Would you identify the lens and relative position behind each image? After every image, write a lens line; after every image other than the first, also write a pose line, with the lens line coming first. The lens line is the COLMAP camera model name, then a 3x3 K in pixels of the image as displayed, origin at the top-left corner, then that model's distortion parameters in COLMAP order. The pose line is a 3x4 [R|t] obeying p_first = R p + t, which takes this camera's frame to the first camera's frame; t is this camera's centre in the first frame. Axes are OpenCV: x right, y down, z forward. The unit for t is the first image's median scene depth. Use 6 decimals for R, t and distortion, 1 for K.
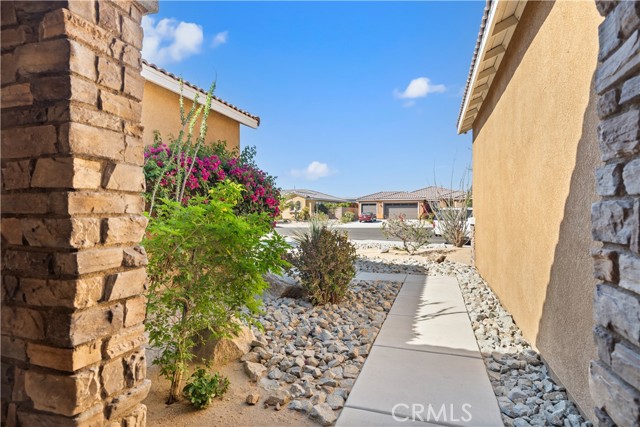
lens RADIAL K [[342.4, 0, 322.6], [0, 342.4, 217.2], [0, 0, 1]] dist [-0.001480, 0.002600]
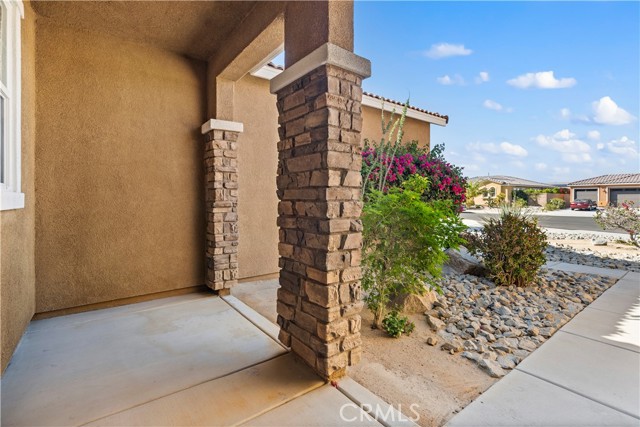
lens RADIAL K [[296.9, 0, 319.4], [0, 296.9, 202.6], [0, 0, 1]] dist [-0.005293, -0.000864]
pose [[0.824937, 0.012517, -0.565085, 0.070329], [-0.012424, 0.999915, 0.004012, -0.000355], [0.565087, 0.003711, 0.825023, -0.172088]]
